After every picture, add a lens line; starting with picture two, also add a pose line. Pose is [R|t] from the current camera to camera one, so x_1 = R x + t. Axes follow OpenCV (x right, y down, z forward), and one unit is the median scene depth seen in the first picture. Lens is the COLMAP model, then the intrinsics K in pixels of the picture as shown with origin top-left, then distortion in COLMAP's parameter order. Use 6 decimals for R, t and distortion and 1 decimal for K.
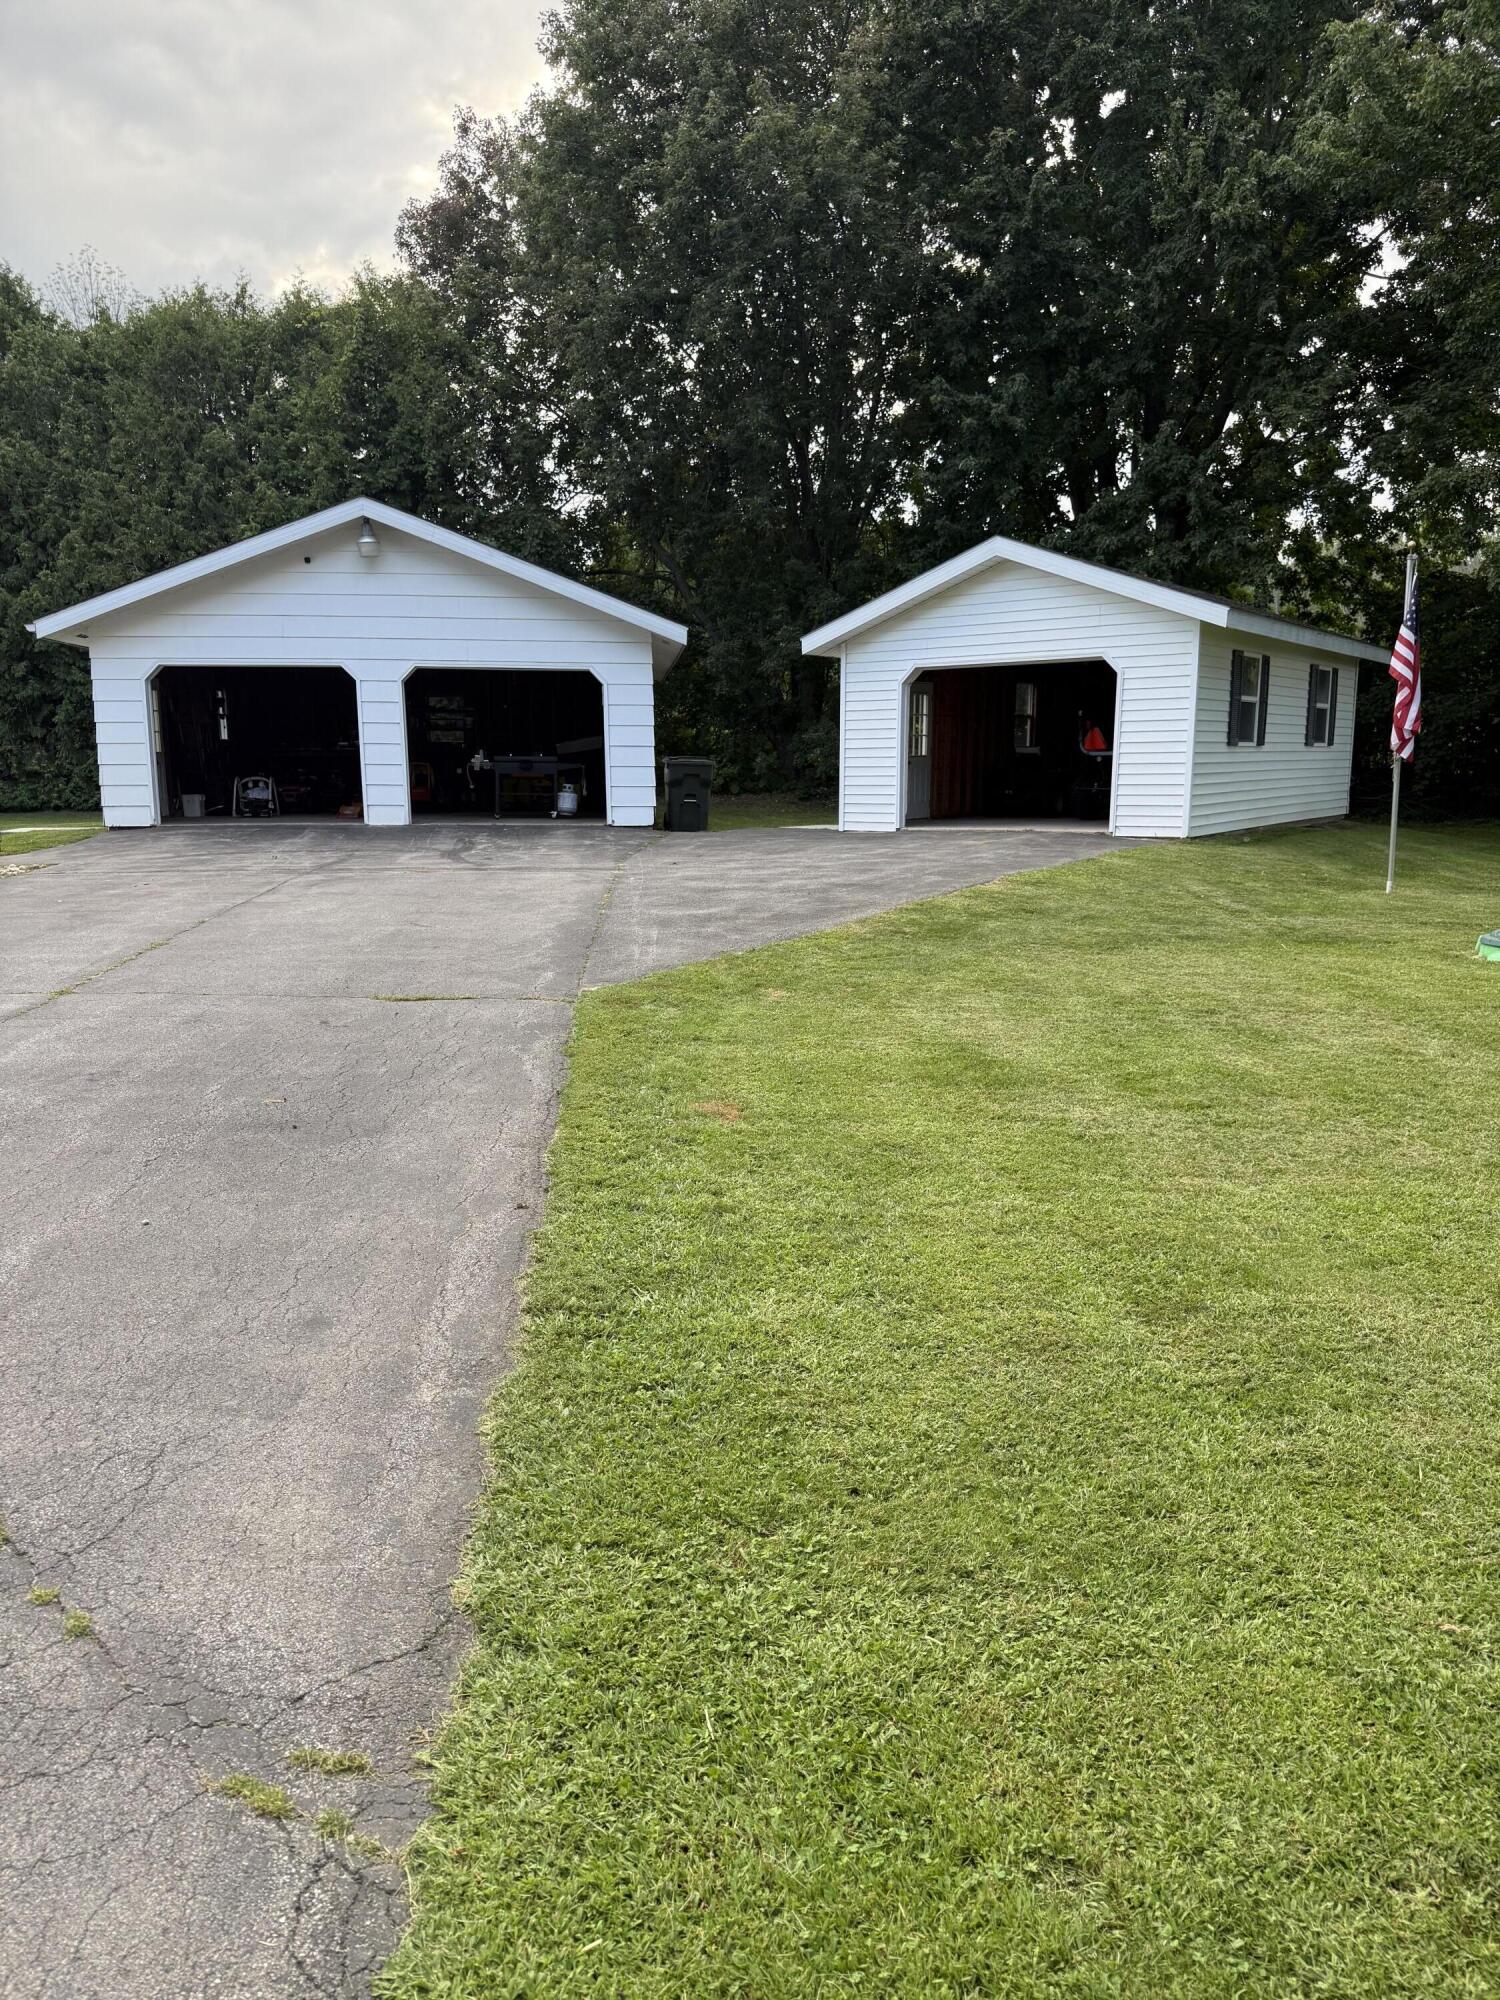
lens RADIAL K [[1410.5, 0, 756.8], [0, 1410.5, 1004.6], [0, 0, 1]] dist [0.045459, -0.049605]
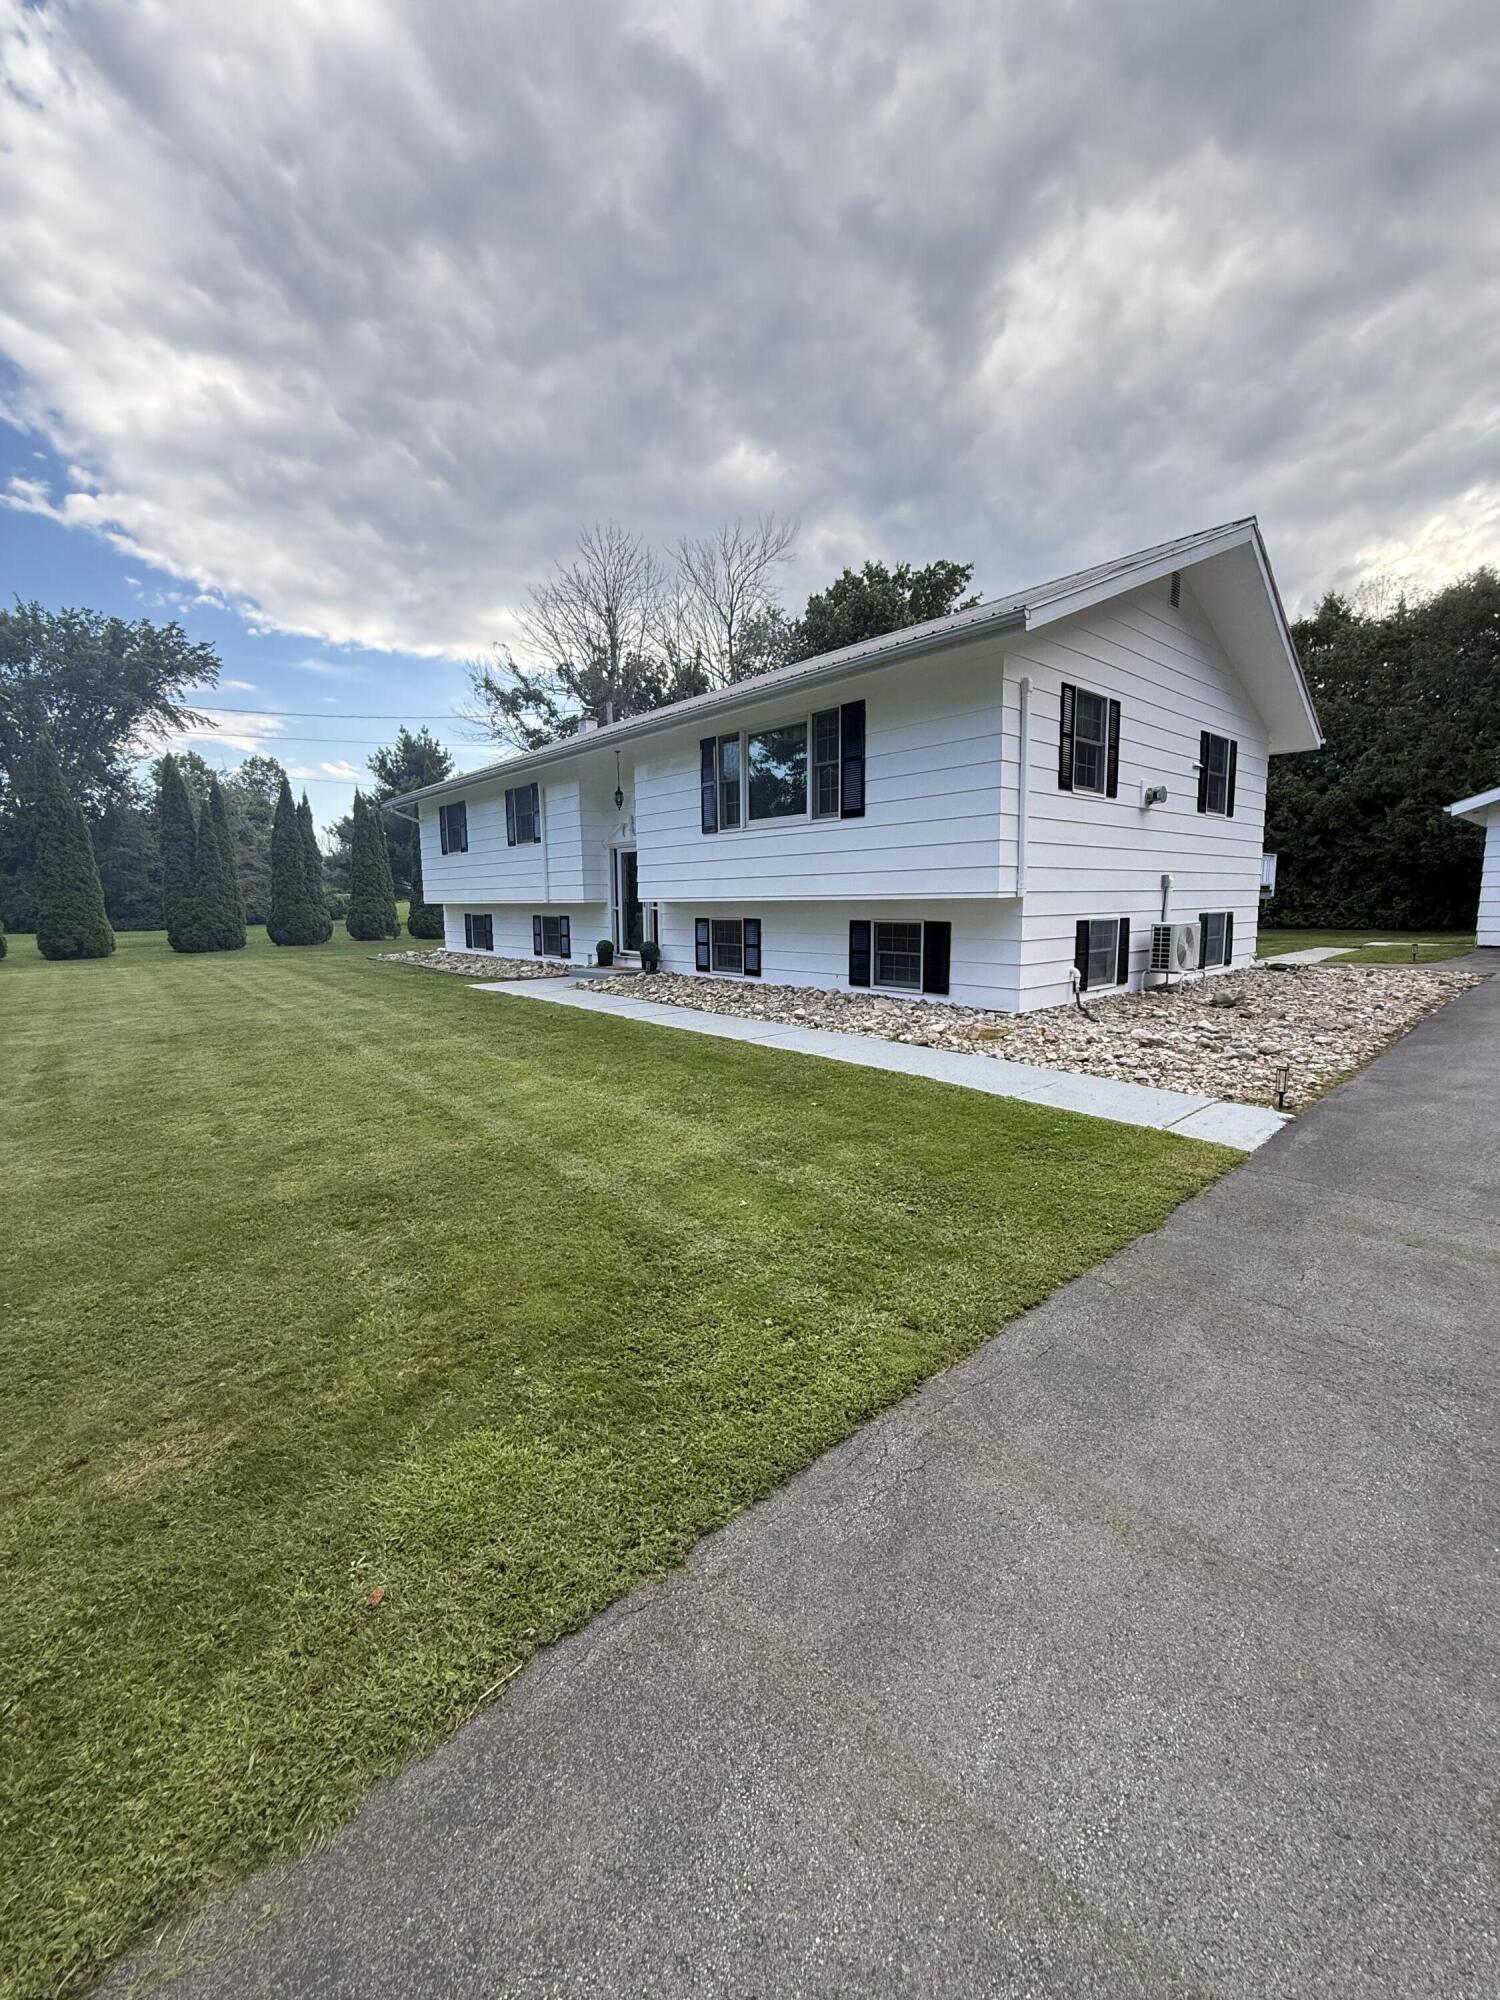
lens RADIAL K [[796.4, 0, 747.5], [0, 796.4, 995.6], [0, 0, 1]] dist [0.001184, -0.000042]
pose [[0.586818, 0.095405, -0.804079, -0.261158], [-0.130140, 0.991237, 0.022634, 0.000587], [0.799192, 0.091361, 0.594092, -0.047134]]
